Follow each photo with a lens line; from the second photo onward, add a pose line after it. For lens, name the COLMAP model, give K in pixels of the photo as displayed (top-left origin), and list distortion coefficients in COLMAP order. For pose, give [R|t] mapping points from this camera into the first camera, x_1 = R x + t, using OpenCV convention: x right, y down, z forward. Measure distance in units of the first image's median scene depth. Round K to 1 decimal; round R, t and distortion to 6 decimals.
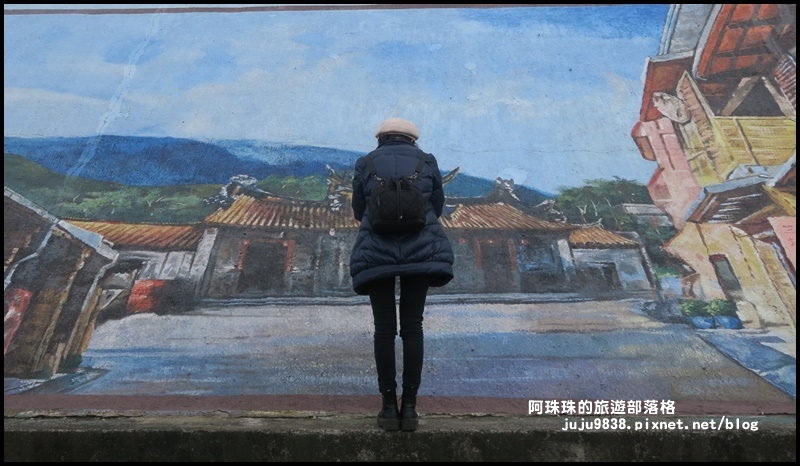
lens RADIAL K [[969.5, 0, 399.0], [0, 969.5, 230.5], [0, 0, 1]] dist [0.087512, 0.000000]
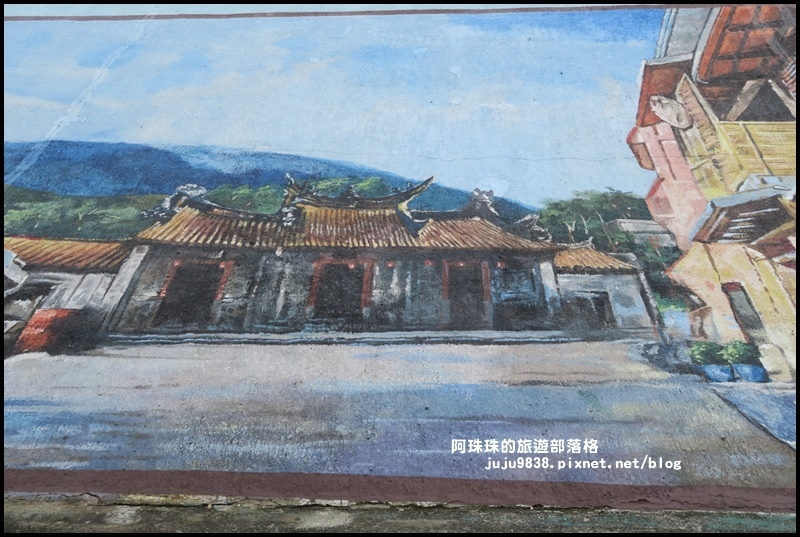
lens RADIAL K [[812.0, 0, 401.2], [0, 812.0, 270.9], [0, 0, 1]] dist [0.049654, 0.000000]
pose [[0.999725, 0.005898, -0.022705, 0.058365], [-0.004771, 0.998768, 0.049386, -0.017853], [0.022968, -0.049265, 0.998522, 0.289461]]
